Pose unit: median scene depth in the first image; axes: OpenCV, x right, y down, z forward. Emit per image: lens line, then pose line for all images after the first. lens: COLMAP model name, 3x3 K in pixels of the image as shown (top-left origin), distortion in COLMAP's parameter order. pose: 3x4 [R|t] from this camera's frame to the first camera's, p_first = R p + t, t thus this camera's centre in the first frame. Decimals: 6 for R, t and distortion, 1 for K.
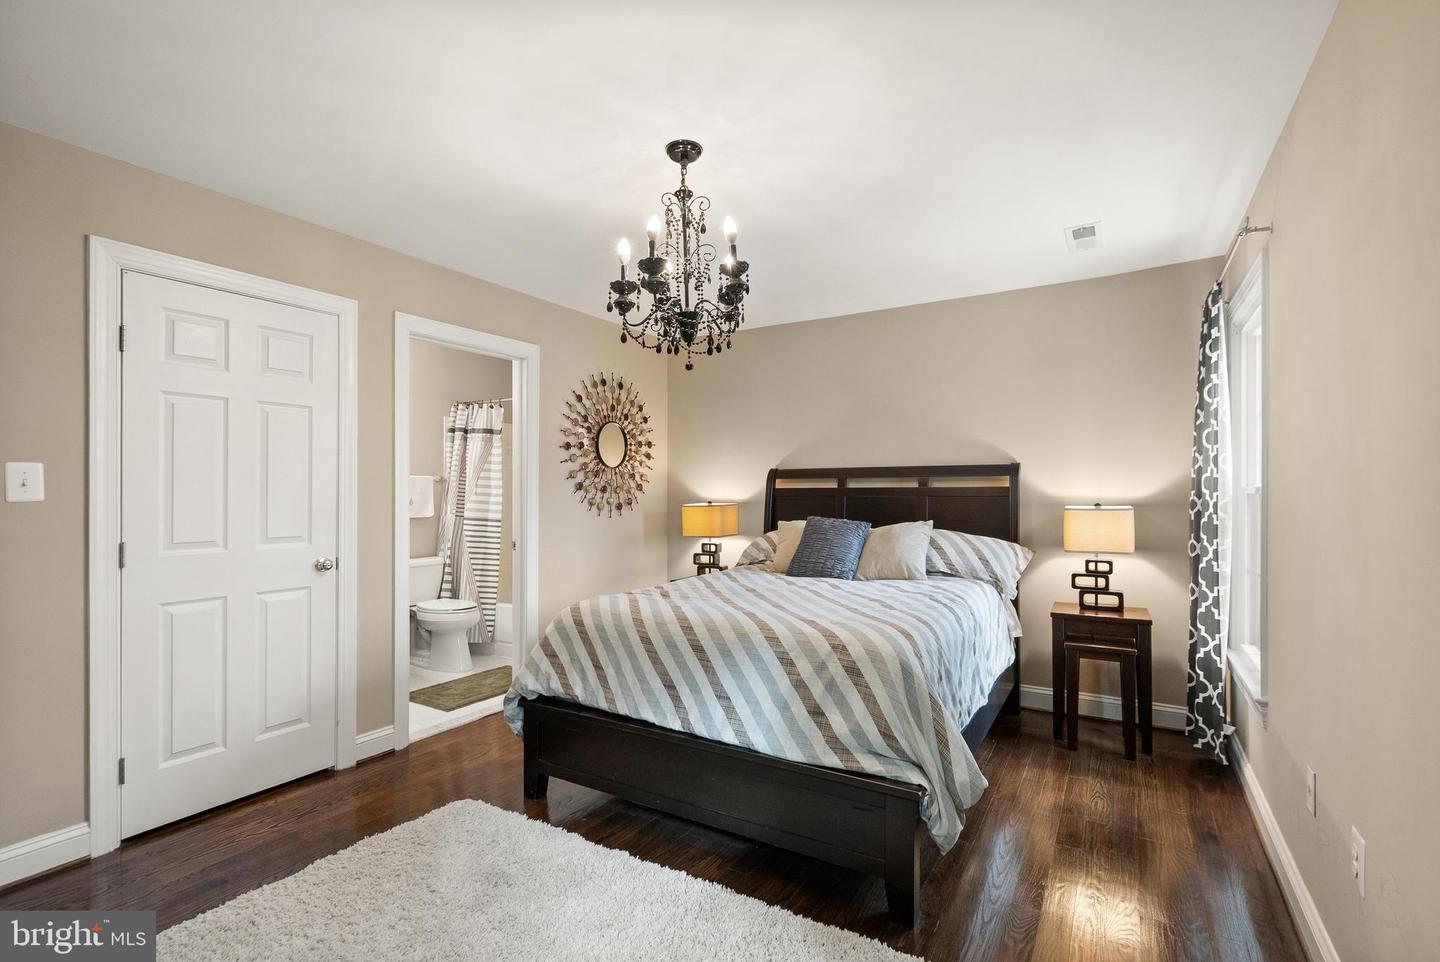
lens RADIAL K [[665.3, 0, 728.8], [0, 665.3, 488.1], [0, 0, 1]] dist [-0.000801, 0.000022]
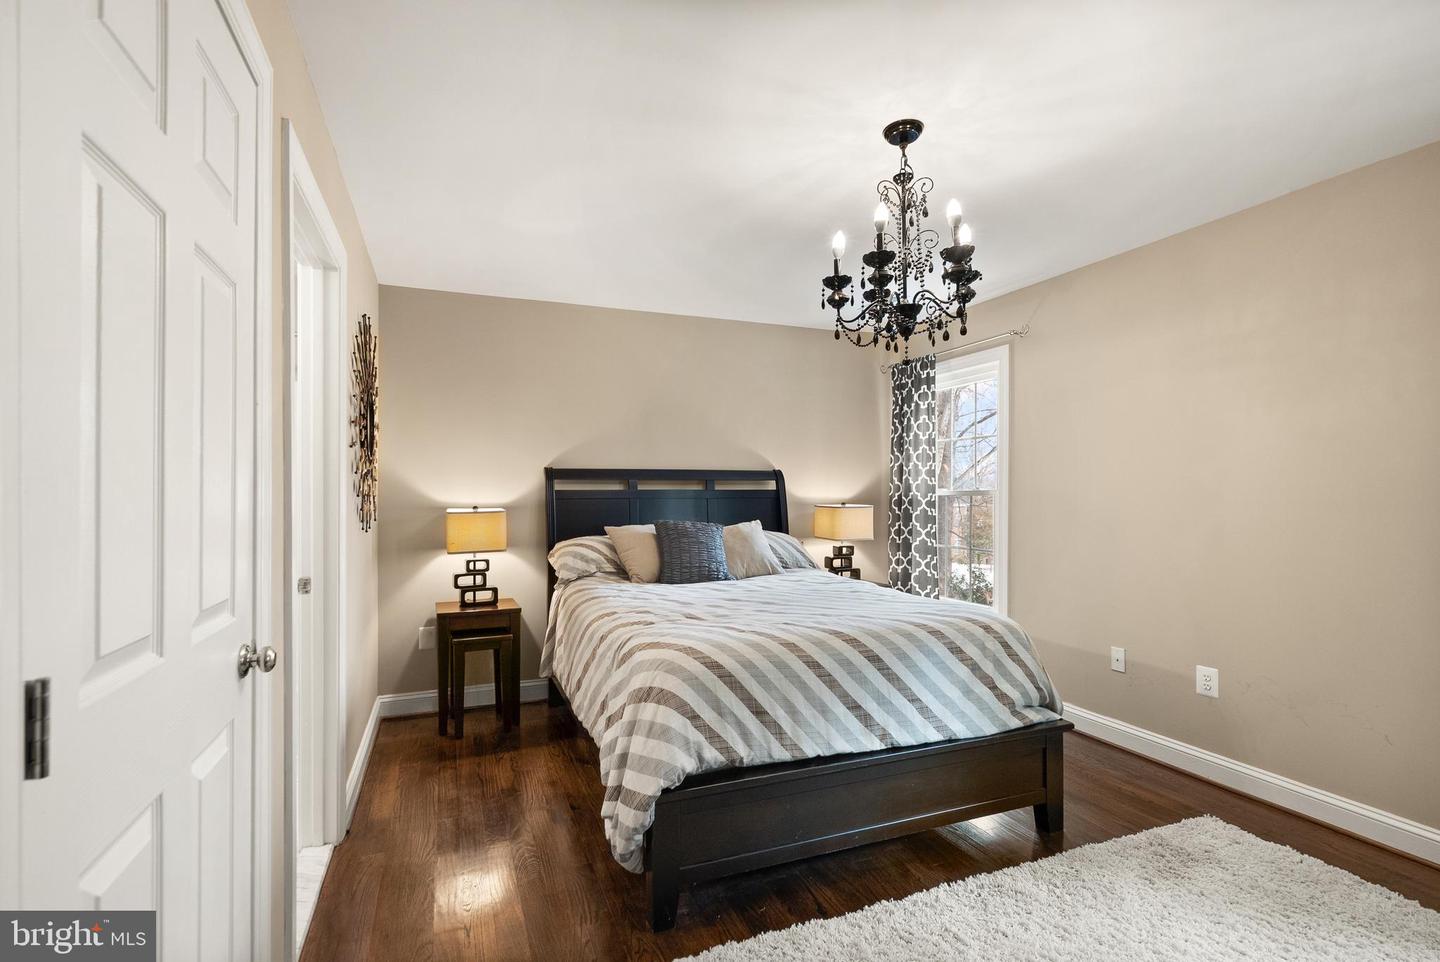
lens RADIAL K [[669.0, 0, 709.7], [0, 669.0, 491.3], [0, 0, 1]] dist [-0.004493, -0.000429]
pose [[0.615234, 0.002566, 0.788341, -0.638427], [-0.001248, 0.999997, -0.002281, 0.004525], [-0.788344, 0.000420, 0.615235, 0.409582]]
